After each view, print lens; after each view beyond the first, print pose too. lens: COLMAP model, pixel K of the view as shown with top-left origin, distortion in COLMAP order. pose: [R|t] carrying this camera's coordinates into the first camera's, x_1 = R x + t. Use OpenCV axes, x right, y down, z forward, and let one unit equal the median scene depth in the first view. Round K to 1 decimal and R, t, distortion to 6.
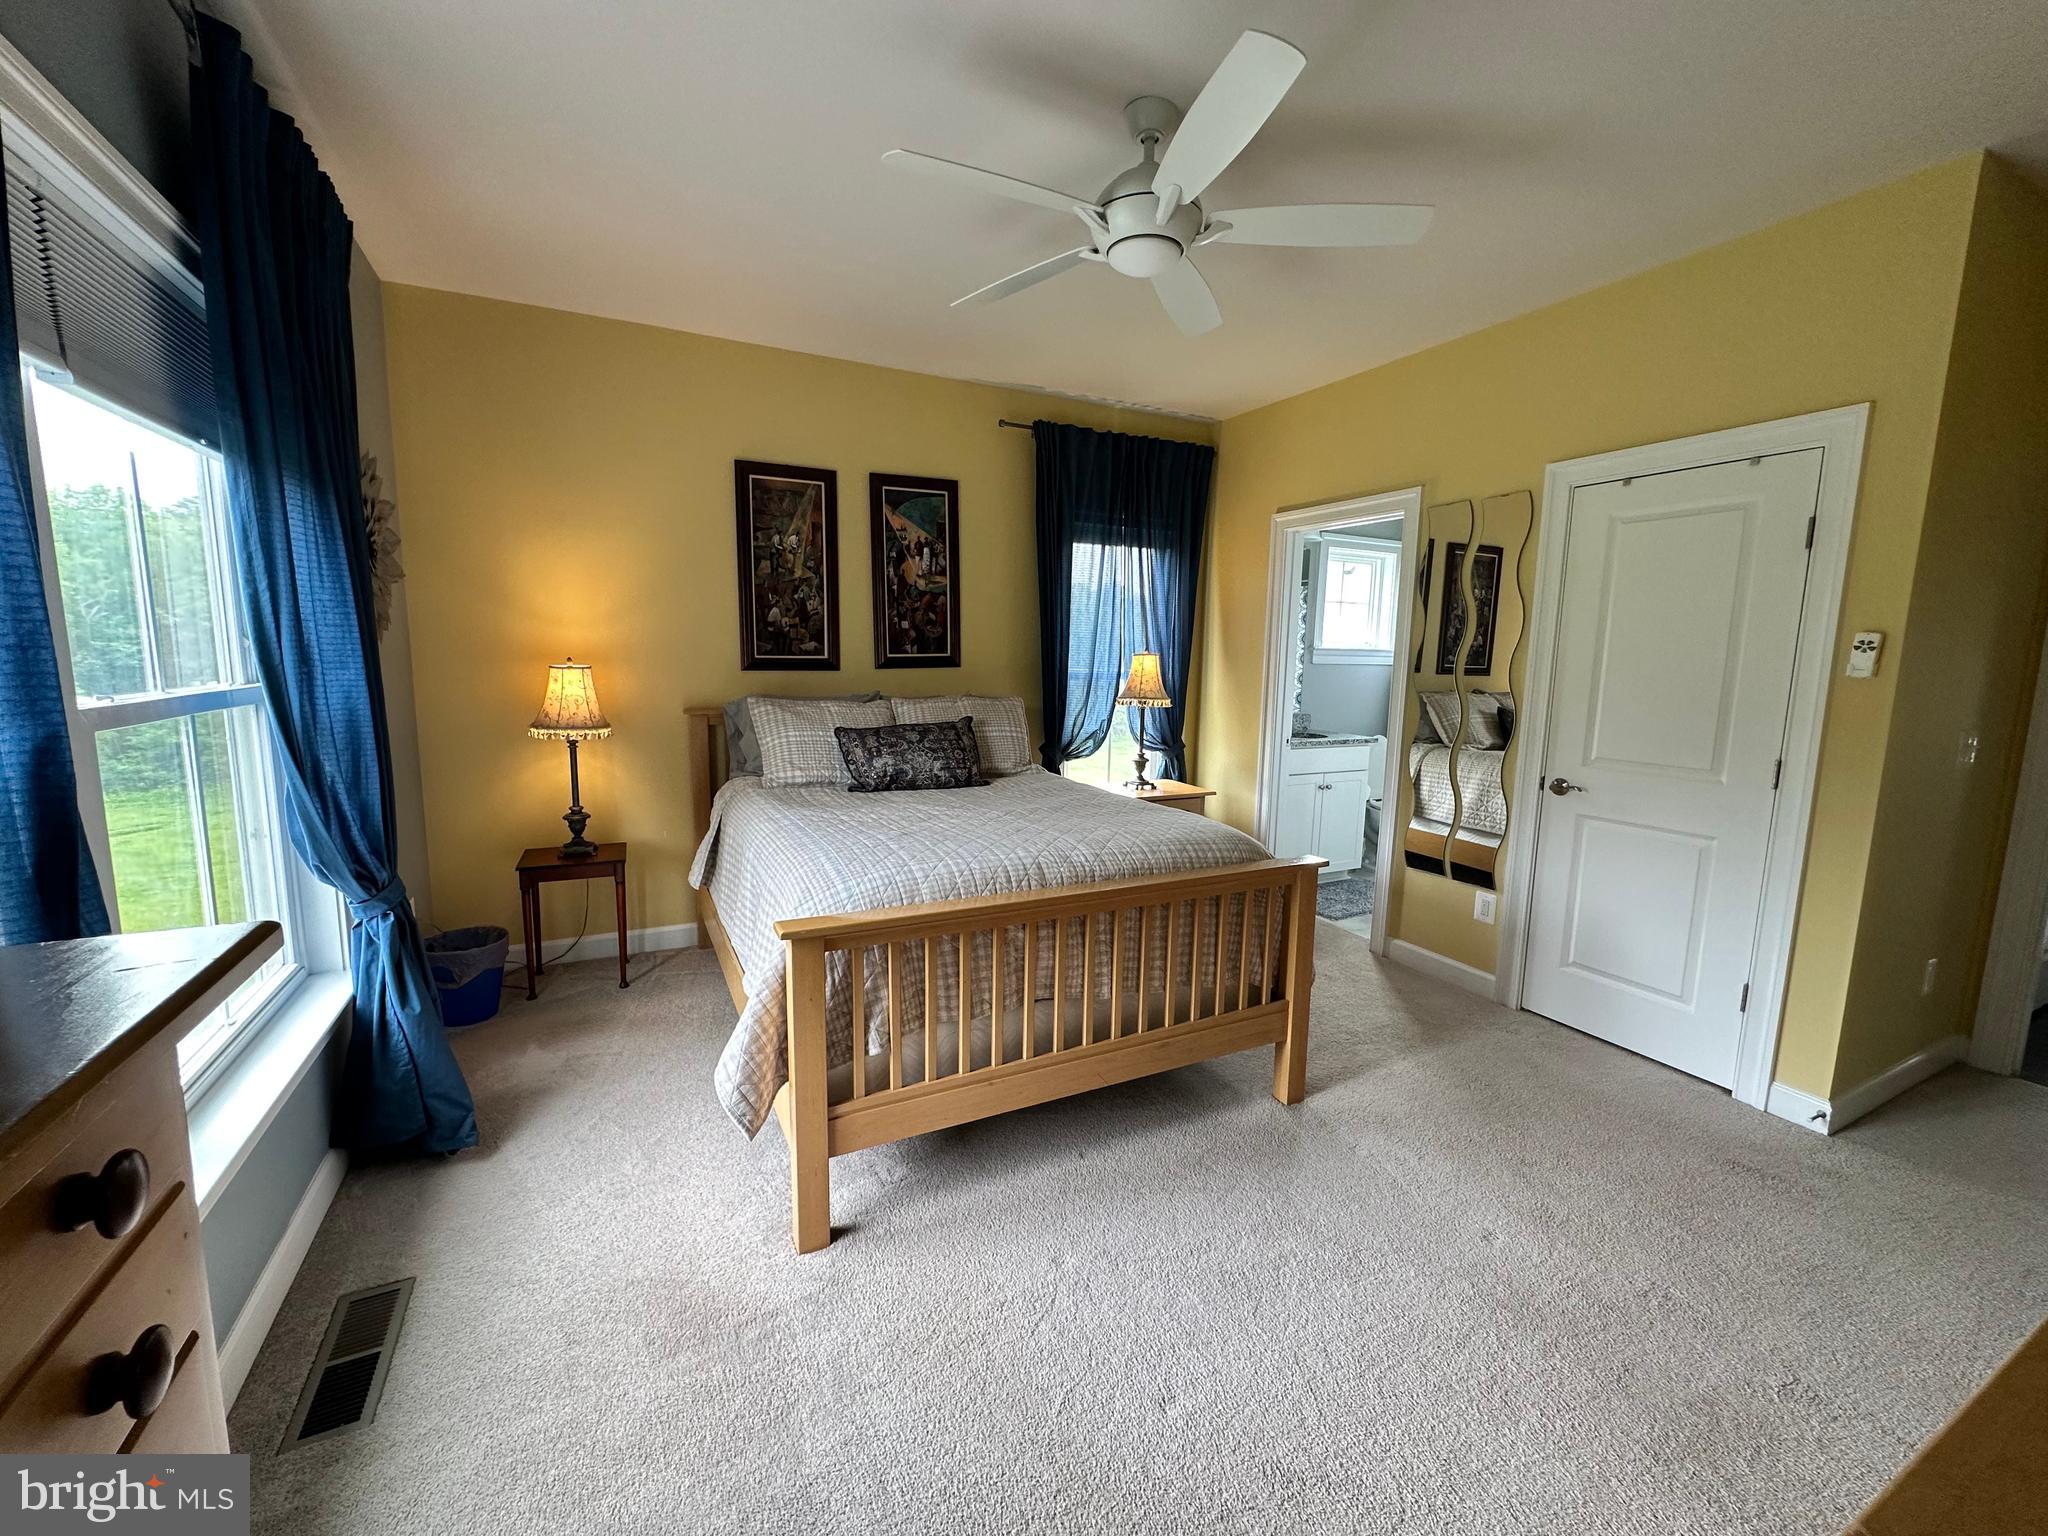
lens RADIAL K [[816.6, 0, 1024.0], [0, 816.6, 768.0], [0, 0, 1]] dist [-0.003057, 0.000405]
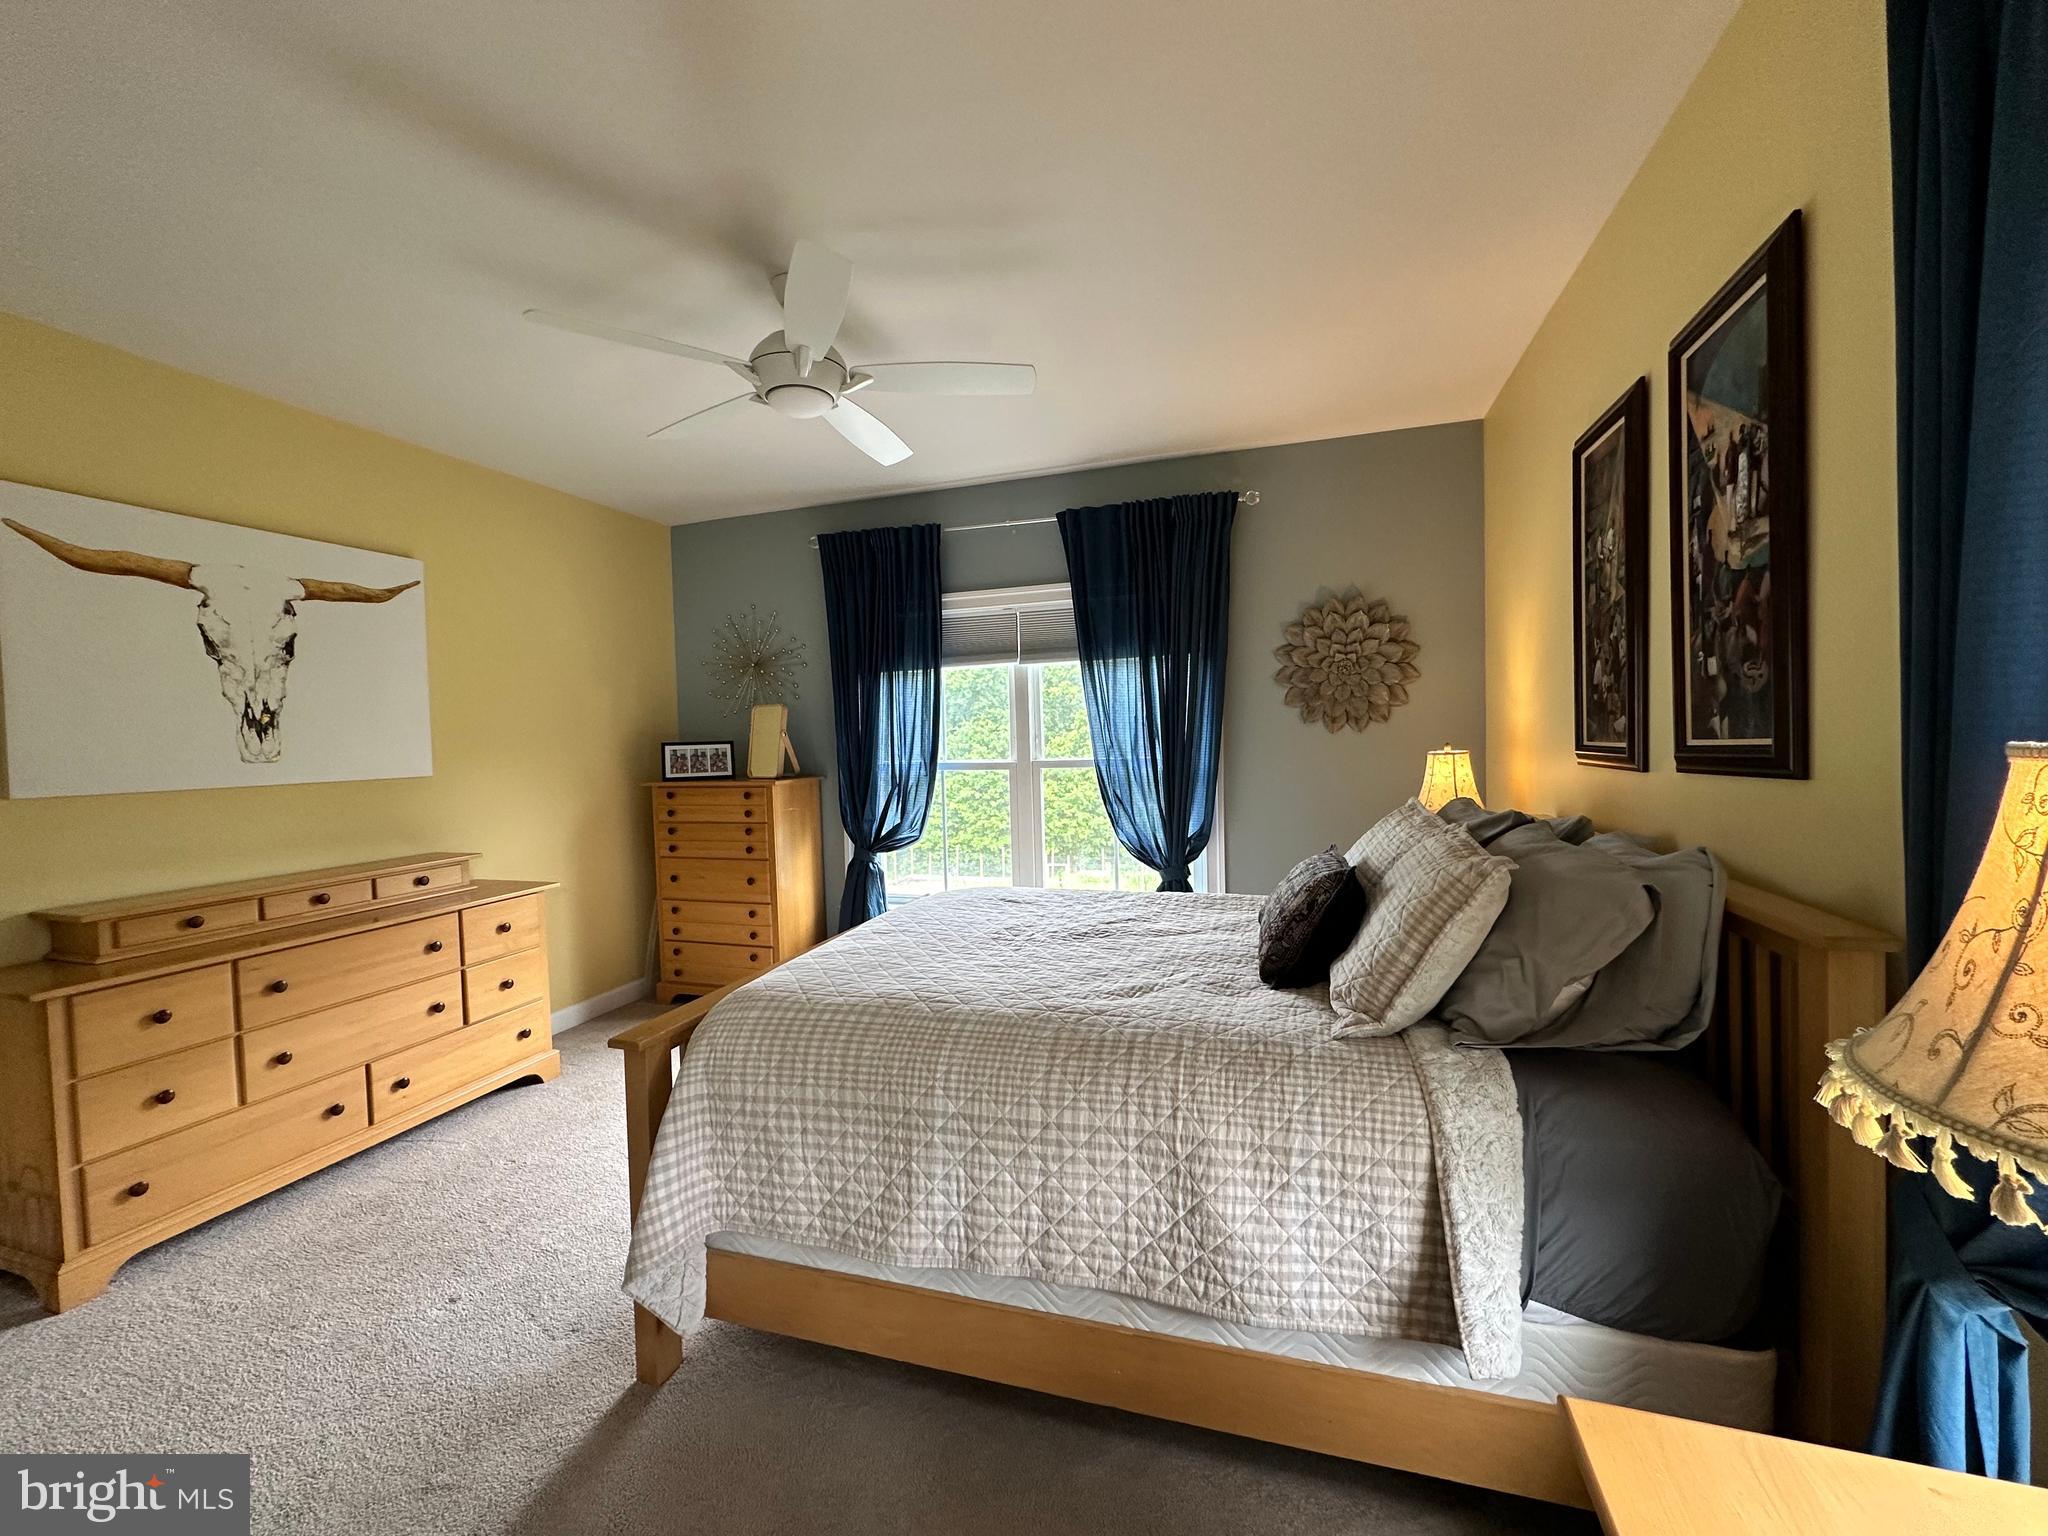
lens RADIAL K [[816.6, 0, 1024.0], [0, 816.6, 768.0], [0, 0, 1]] dist [-0.003057, 0.000405]
pose [[-0.703162, 0.030688, -0.710367, 0.386862], [-0.087750, 0.987686, 0.129527, -0.153753], [0.705594, 0.153413, -0.691810, 1.082794]]
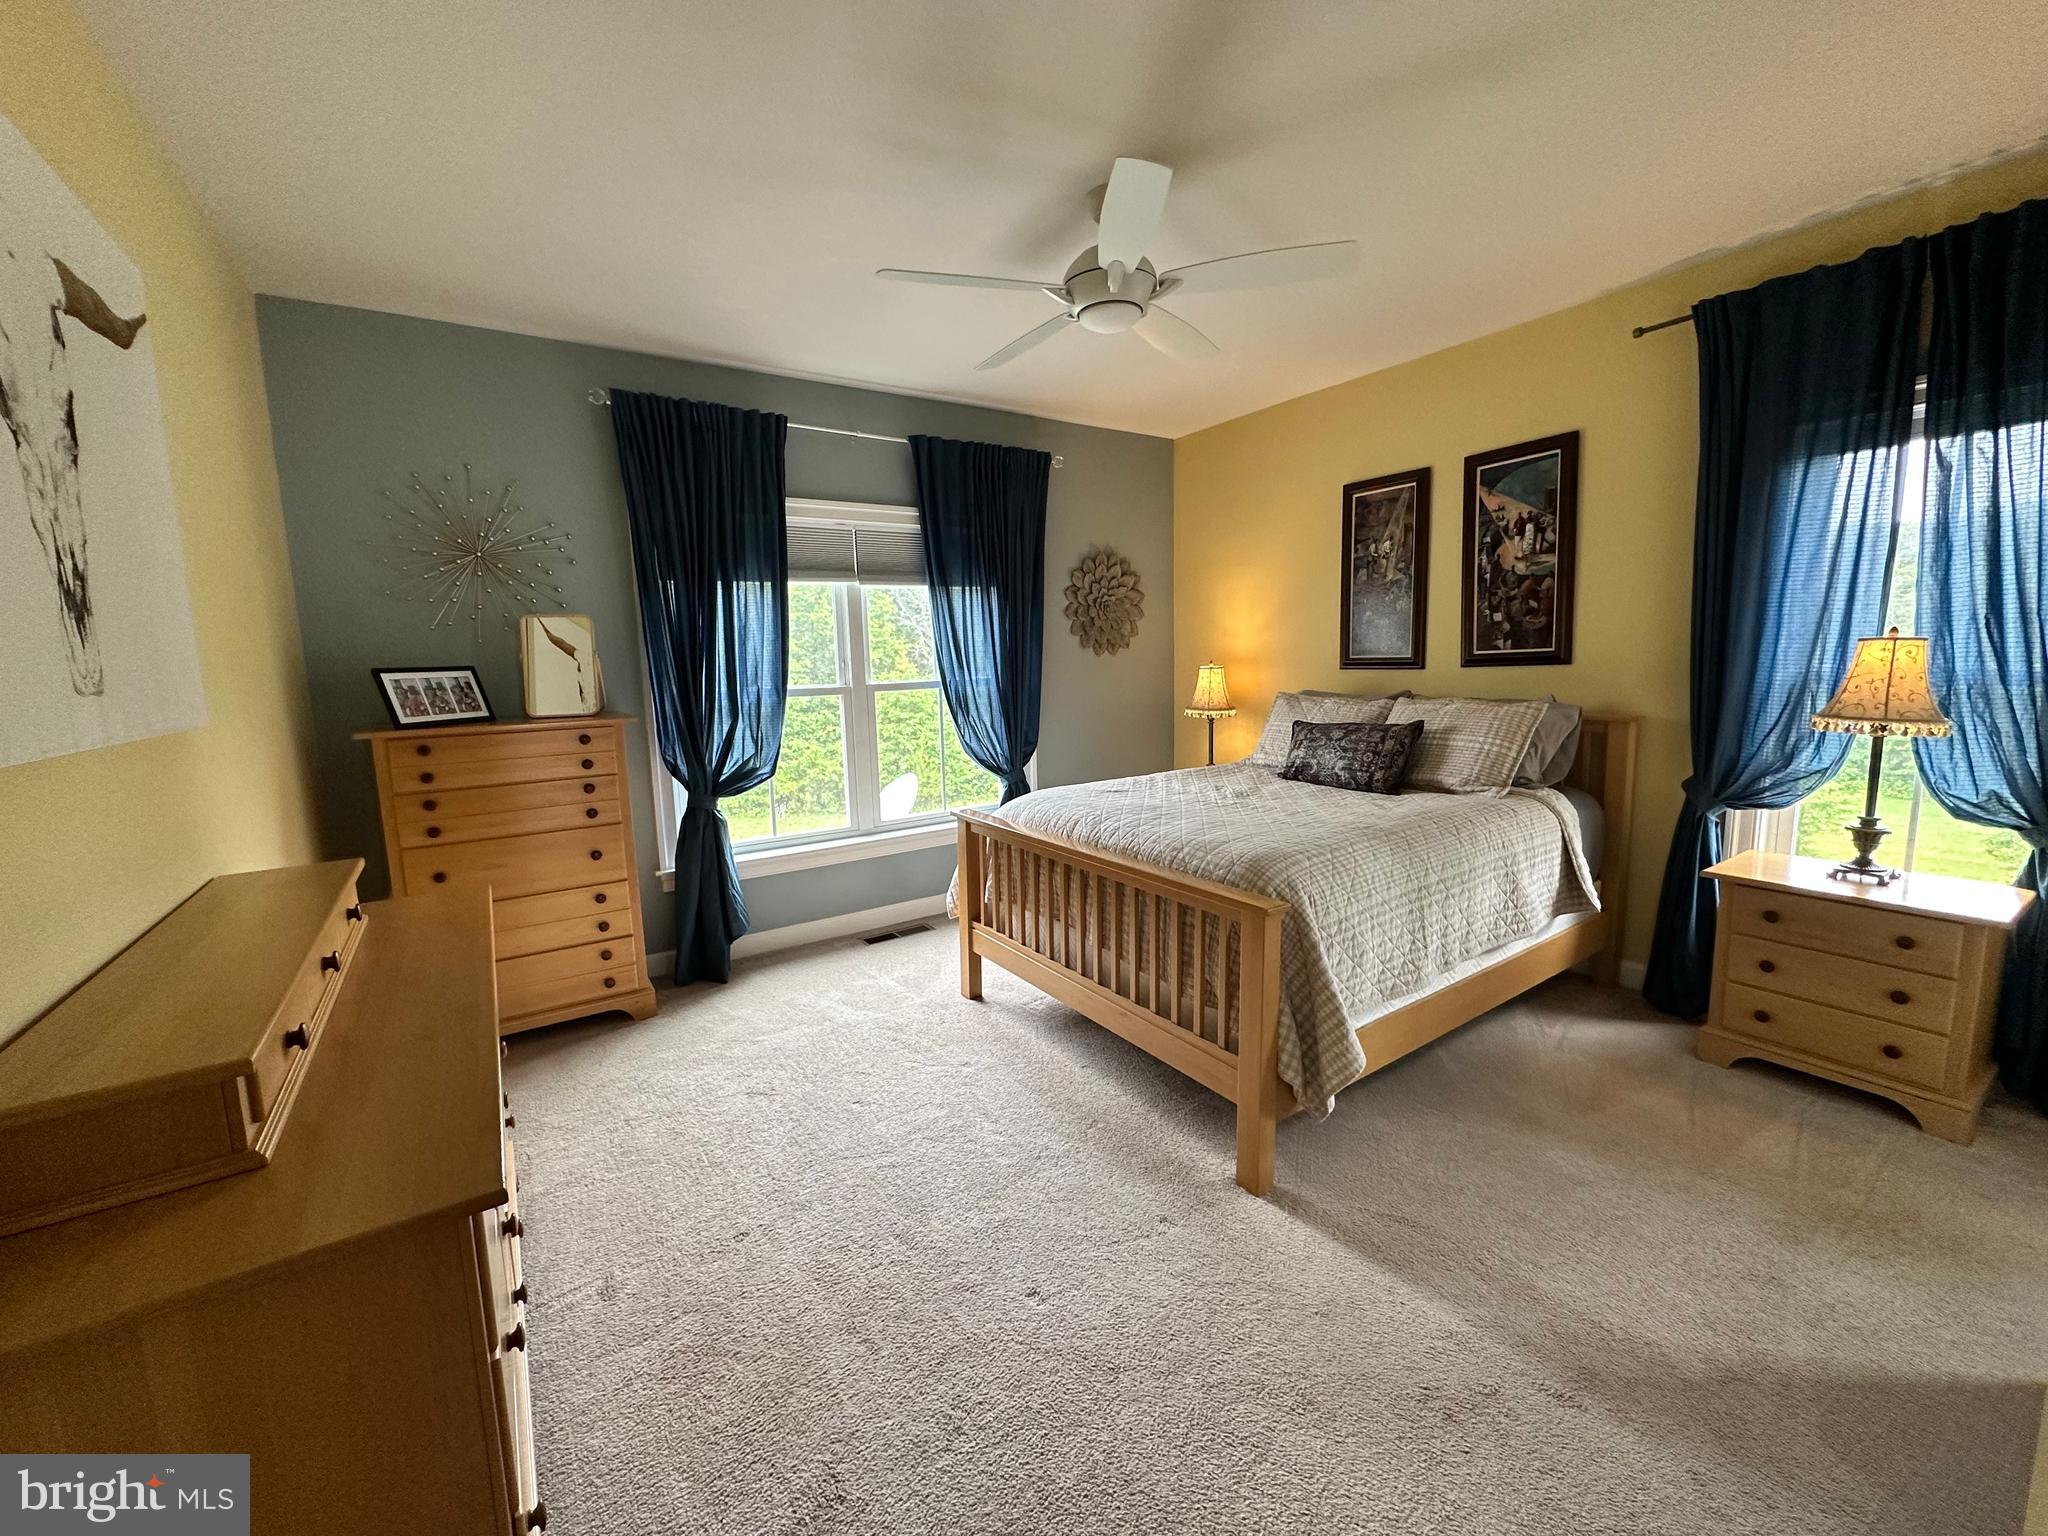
lens RADIAL K [[816.6, 0, 1024.0], [0, 816.6, 768.0], [0, 0, 1]] dist [-0.003057, 0.000405]
pose [[0.122576, 0.116520, -0.985595, 0.701543], [-0.113220, 0.988242, 0.102752, -0.048845], [0.985980, 0.098994, 0.134327, 0.408400]]
